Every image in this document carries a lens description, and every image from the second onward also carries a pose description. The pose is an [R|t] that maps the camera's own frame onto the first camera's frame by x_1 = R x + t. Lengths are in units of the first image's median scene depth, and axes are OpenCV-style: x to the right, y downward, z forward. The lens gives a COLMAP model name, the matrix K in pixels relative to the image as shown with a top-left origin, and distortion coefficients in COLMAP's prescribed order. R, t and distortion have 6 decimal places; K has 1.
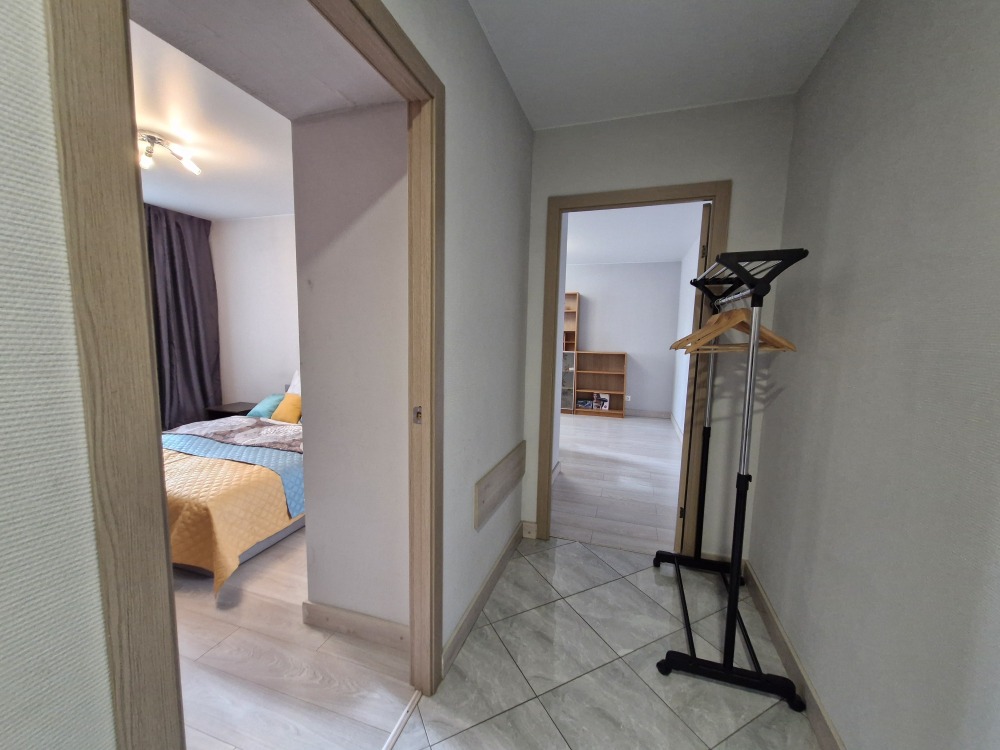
lens RADIAL K [[394.5, 0, 498.7], [0, 394.5, 377.6], [0, 0, 1]] dist [0.003677, -0.000699]
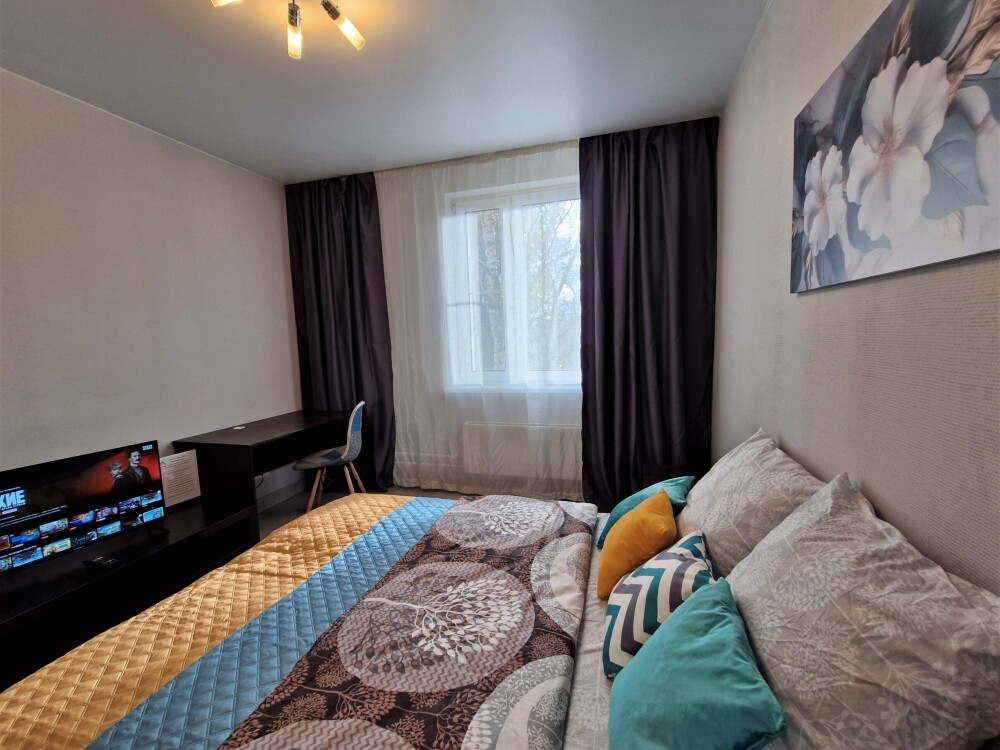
lens RADIAL K [[431.8, 0, 504.0], [0, 431.8, 380.0], [0, 0, 1]] dist [-0.000211, -0.001092]
pose [[0.054125, 0.085869, -0.994835, -0.196871], [-0.081405, 0.993359, 0.081313, -0.105925], [0.995210, 0.076583, 0.060756, 1.031172]]
